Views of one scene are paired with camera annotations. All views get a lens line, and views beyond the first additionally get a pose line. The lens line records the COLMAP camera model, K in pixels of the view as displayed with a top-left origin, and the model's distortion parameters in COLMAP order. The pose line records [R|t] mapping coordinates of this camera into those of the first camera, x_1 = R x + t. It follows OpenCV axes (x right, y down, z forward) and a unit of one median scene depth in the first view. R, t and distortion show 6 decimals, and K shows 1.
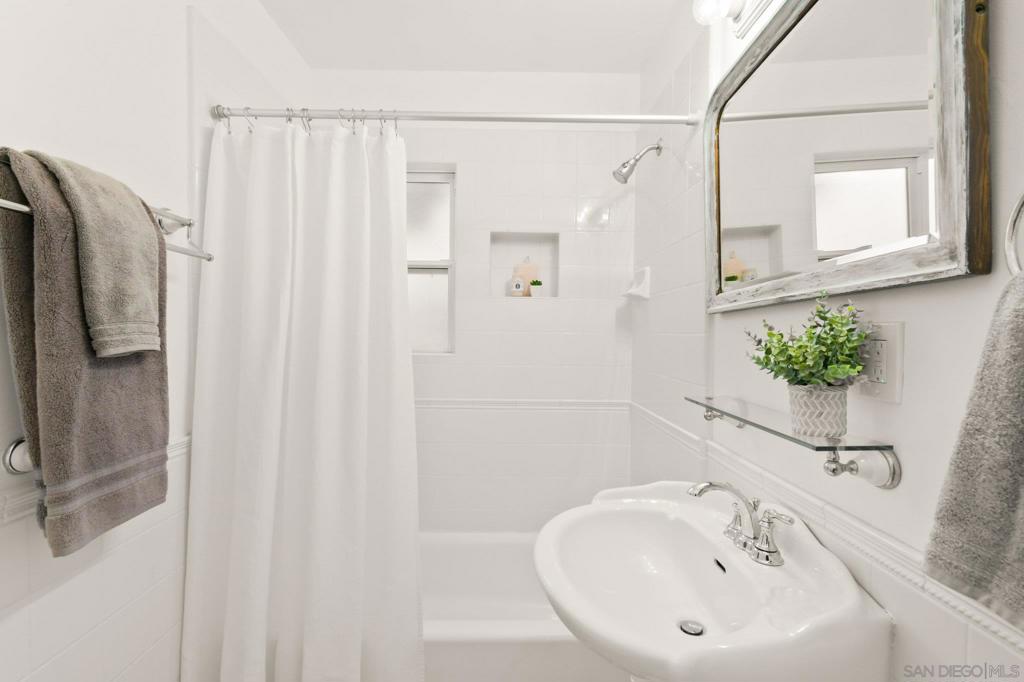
lens RADIAL K [[480.8, 0, 514.1], [0, 480.8, 338.0], [0, 0, 1]] dist [0.002631, 0.000338]
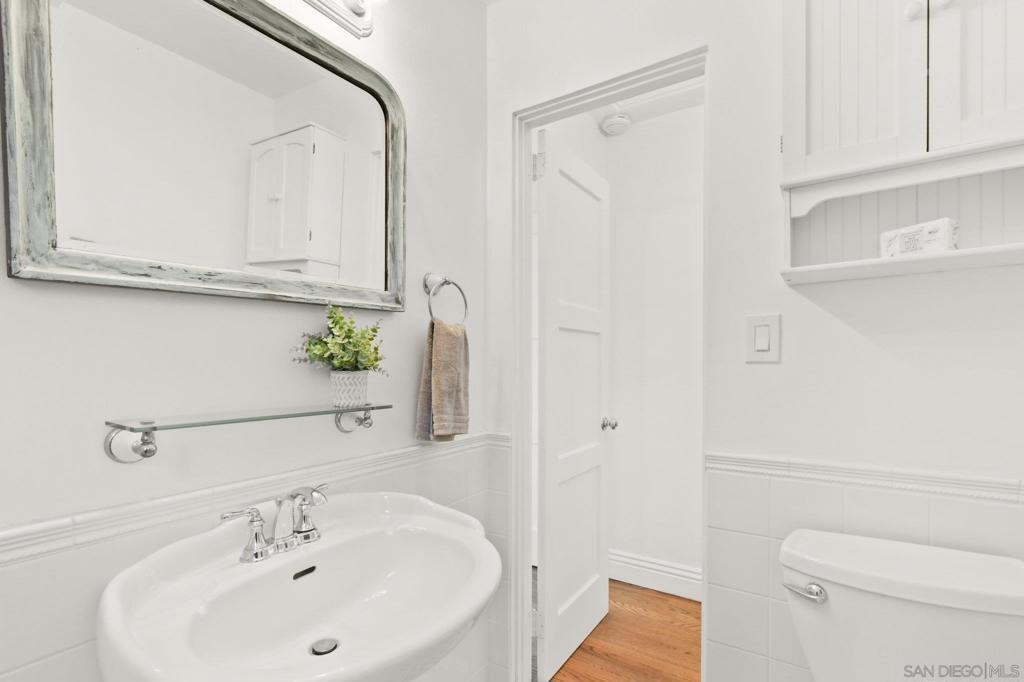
lens RADIAL K [[480.8, 0, 511.8], [0, 480.8, 348.9], [0, 0, 1]] dist [0.002631, 0.000338]
pose [[-0.839738, -0.001493, 0.542990, -0.512259], [-0.010239, 0.999862, -0.013087, 0.047737], [-0.542895, -0.016549, -0.839637, 1.885044]]
